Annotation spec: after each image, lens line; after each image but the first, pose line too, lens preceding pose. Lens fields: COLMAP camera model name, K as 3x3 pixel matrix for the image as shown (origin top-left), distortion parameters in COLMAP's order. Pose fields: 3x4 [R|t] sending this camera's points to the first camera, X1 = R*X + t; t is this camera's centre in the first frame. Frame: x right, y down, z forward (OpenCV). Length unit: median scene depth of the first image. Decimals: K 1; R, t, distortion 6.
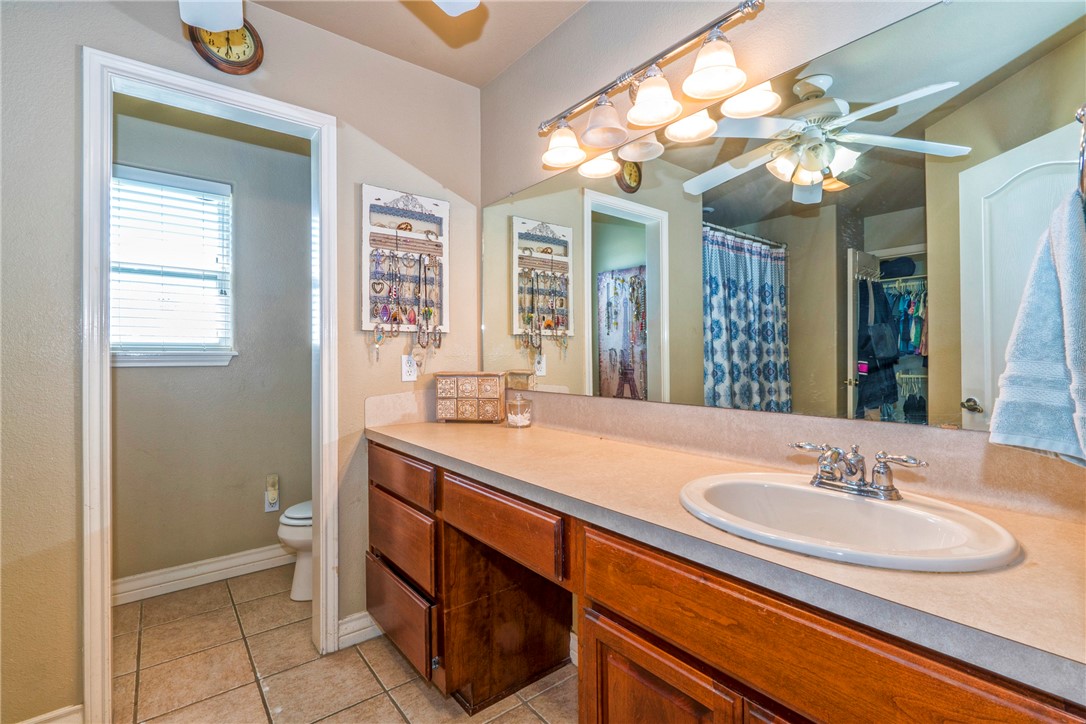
lens RADIAL K [[494.5, 0, 543.6], [0, 494.5, 355.0], [0, 0, 1]] dist [-0.005943, 0.005339]
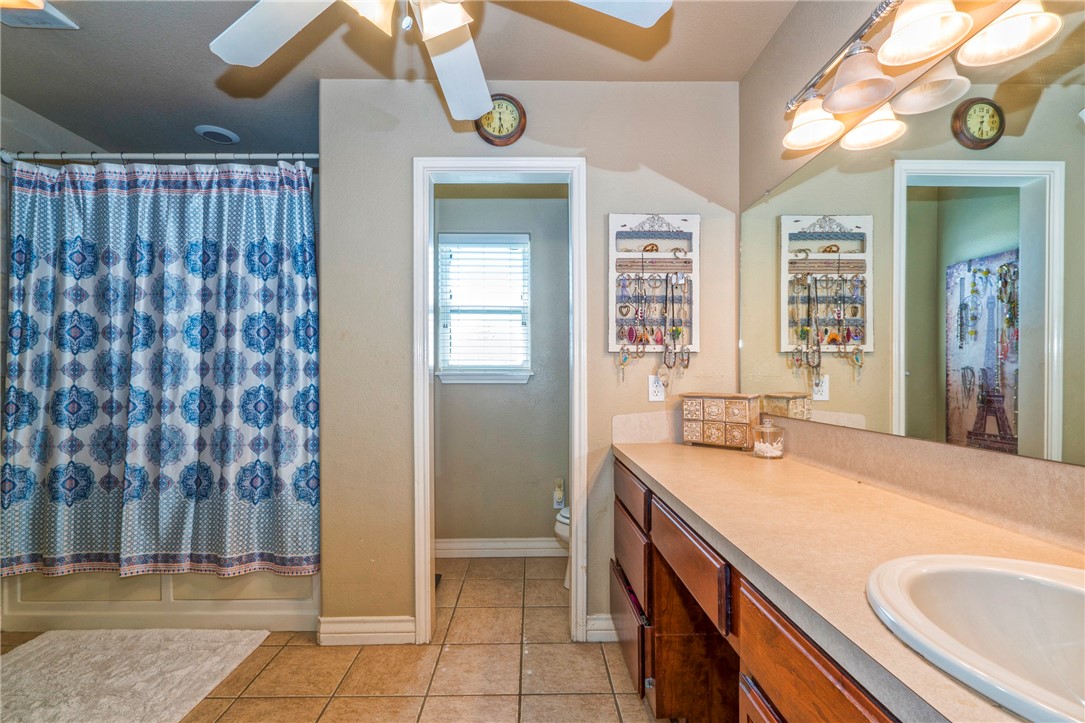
lens RADIAL K [[494.1, 0, 535.0], [0, 494.1, 382.9], [0, 0, 1]] dist [-0.005943, 0.005339]
pose [[0.795859, 0.012063, -0.605362, 0.155466], [-0.001618, 0.999840, 0.017796, -0.002371], [0.605480, -0.013184, 0.795751, 0.057231]]
